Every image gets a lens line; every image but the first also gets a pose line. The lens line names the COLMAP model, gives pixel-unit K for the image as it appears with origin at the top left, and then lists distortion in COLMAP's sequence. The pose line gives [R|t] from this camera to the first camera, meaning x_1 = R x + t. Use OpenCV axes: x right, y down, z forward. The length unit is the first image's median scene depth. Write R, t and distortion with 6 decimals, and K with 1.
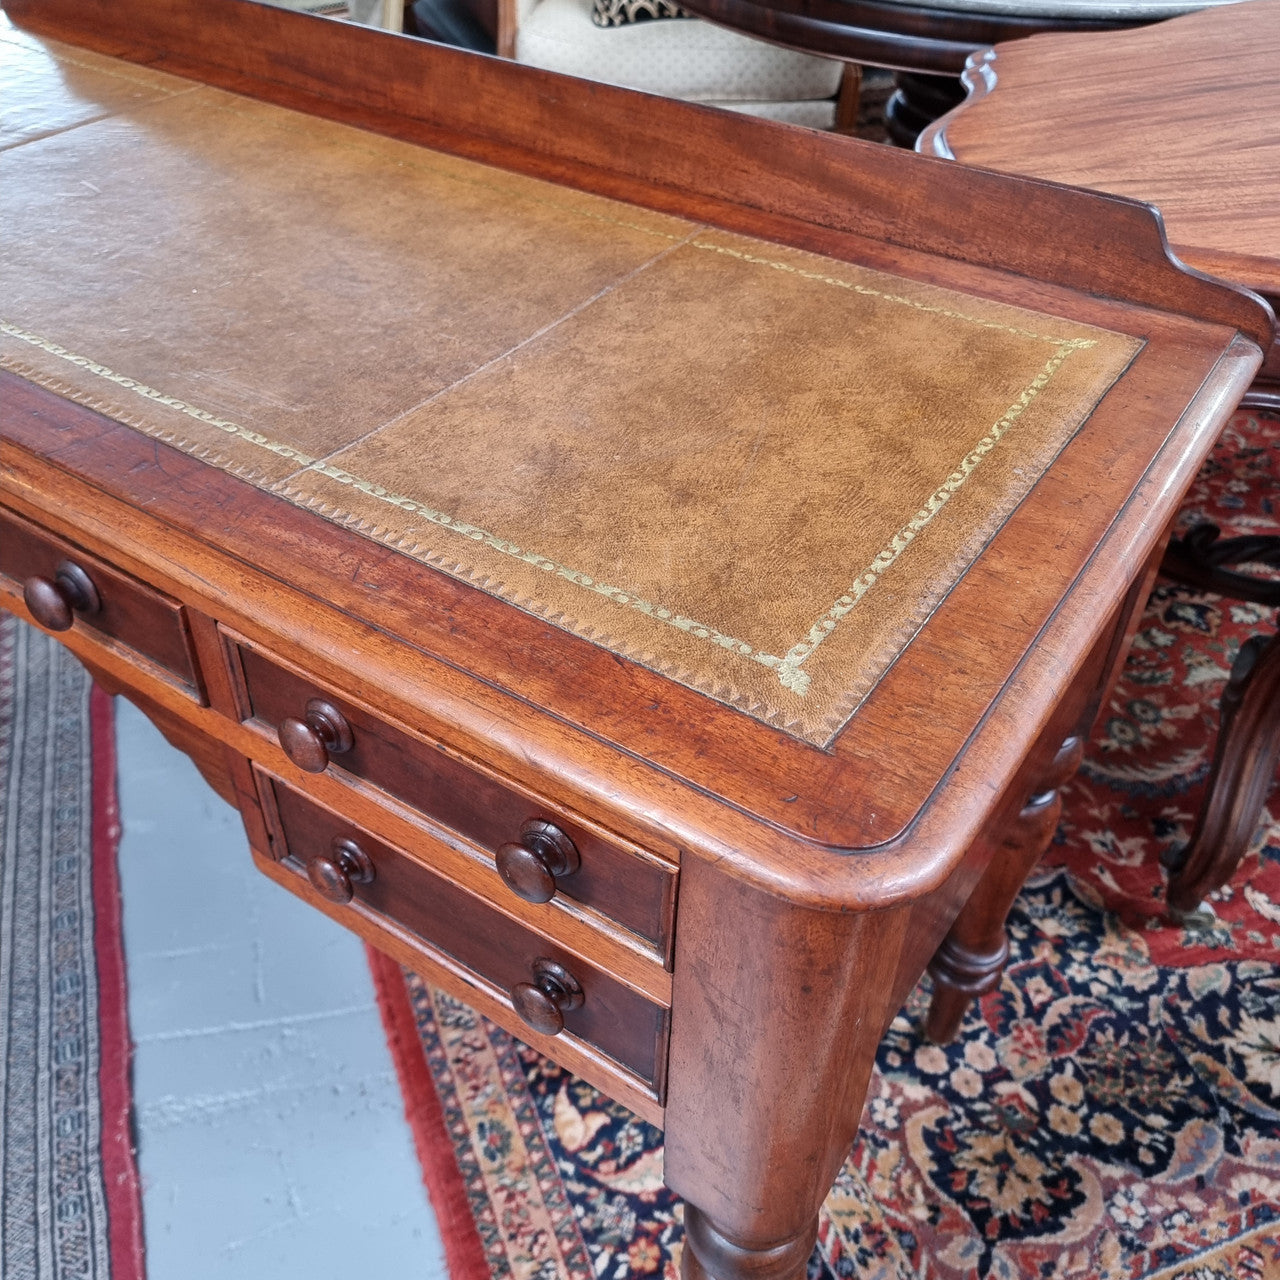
lens RADIAL K [[1215.2, 0, 636.9], [0, 1215.2, 619.9], [0, 0, 1]] dist [0.041268, -0.027627]
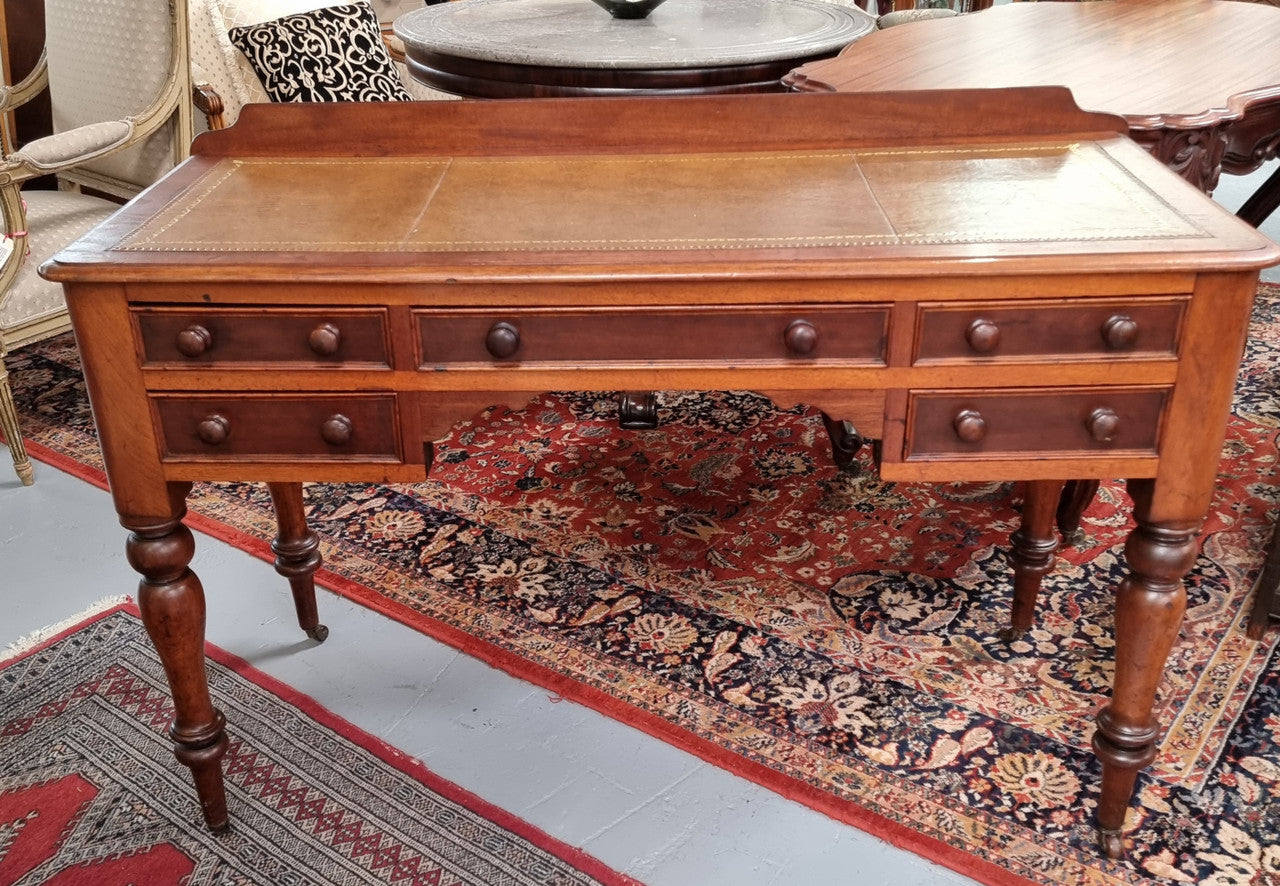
lens RADIAL K [[1267.2, 0, 611.1], [0, 1267.2, 496.1], [0, 0, 1]] dist [0.116544, -0.147250]
pose [[0.844419, -0.287416, 0.452050, -0.939753], [0.372889, 0.921234, -0.110822, 0.177165], [-0.384592, 0.262145, 0.885081, -0.319142]]
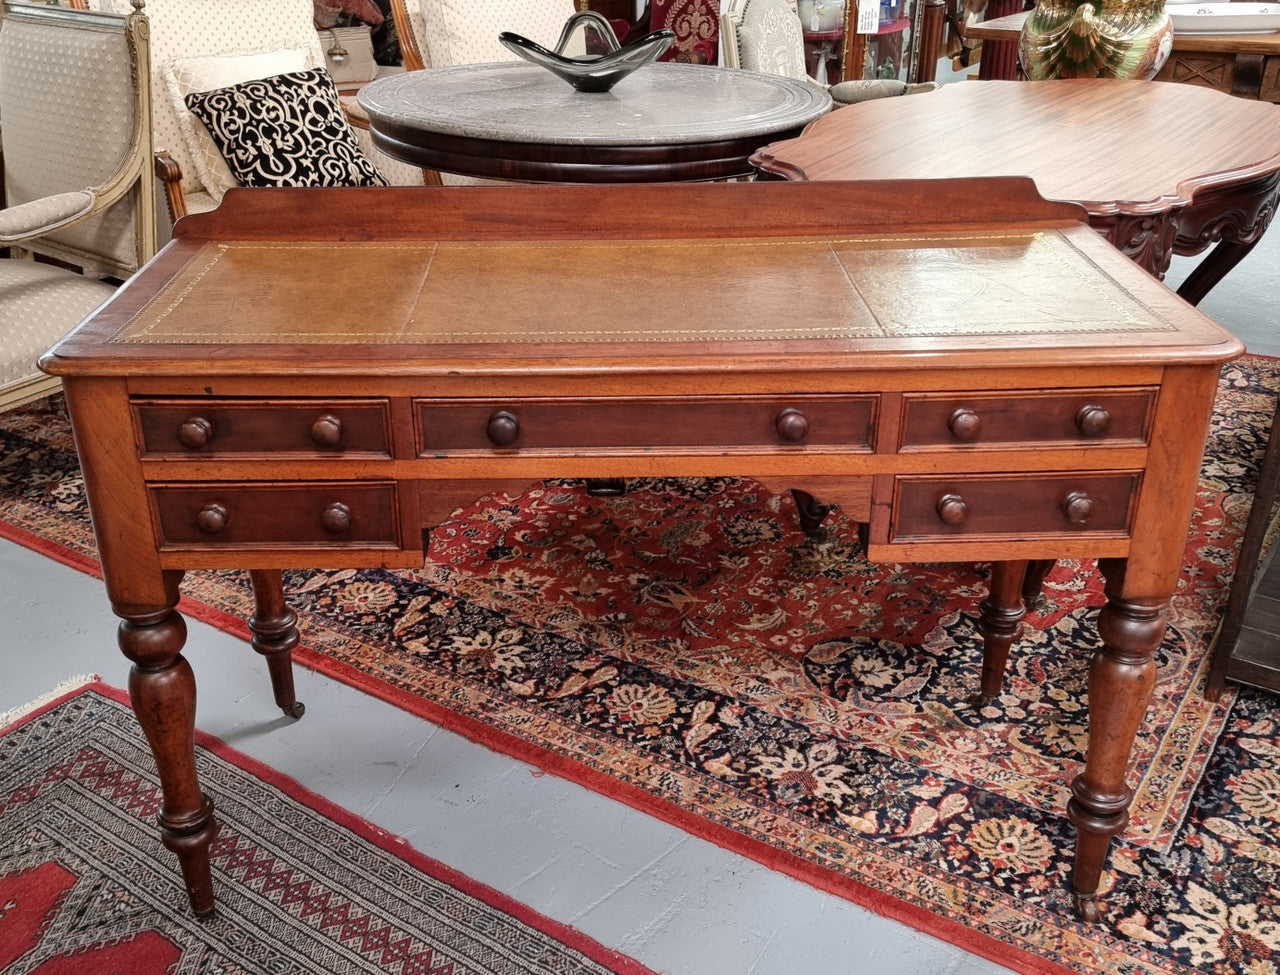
lens RADIAL K [[1287.4, 0, 619.9], [0, 1287.4, 515.9], [0, 0, 1]] dist [0.116047, -0.158903]
pose [[0.815922, -0.284501, 0.503319, -0.995812], [0.387826, 0.914962, -0.111515, 0.132207], [-0.428791, 0.286187, 0.856875, -0.346476]]
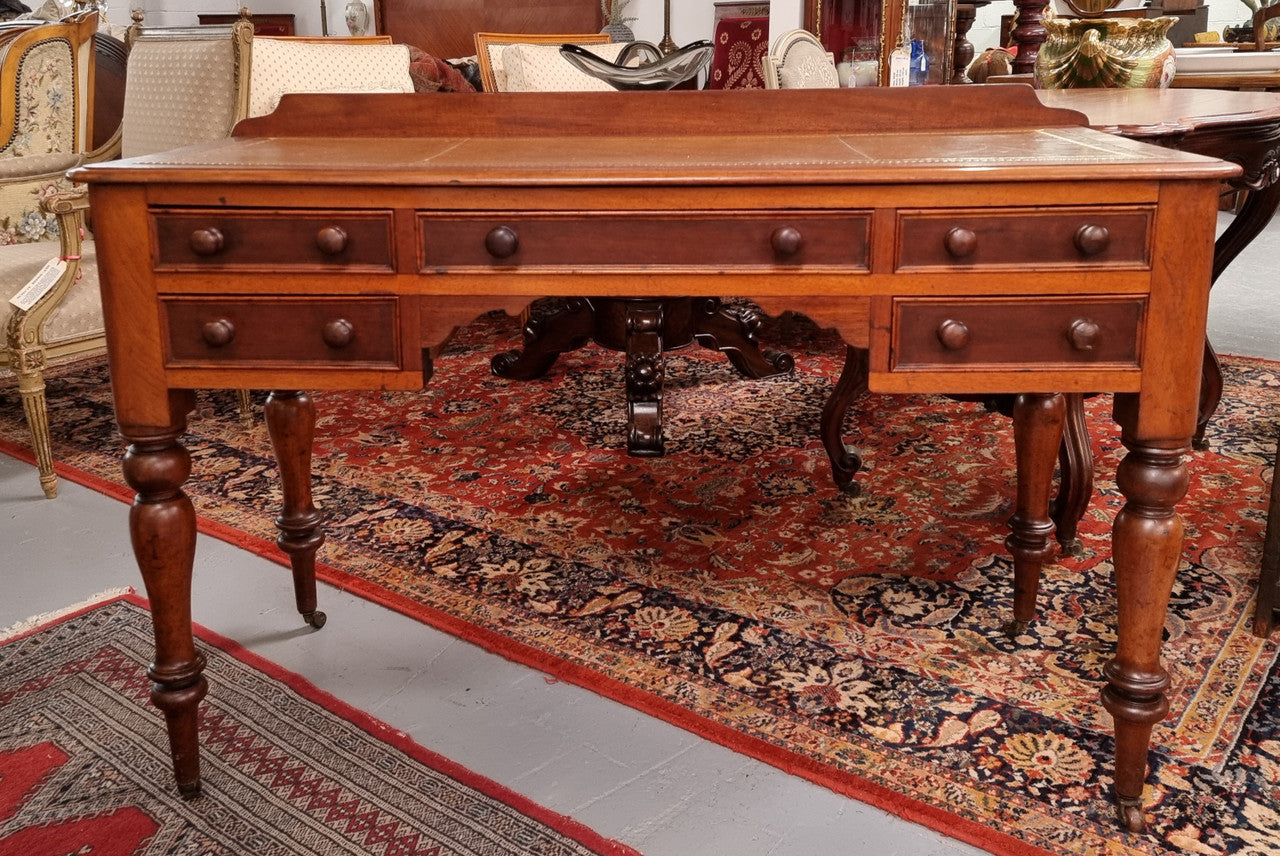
lens RADIAL K [[1187.4, 0, 629.5], [0, 1187.4, 342.5], [0, 0, 1]] dist [0.089059, -0.078462]
pose [[0.849840, -0.157254, 0.503034, -0.940338], [0.358231, 0.872429, -0.332474, 0.377176], [-0.386579, 0.462752, 0.797758, -0.204011]]
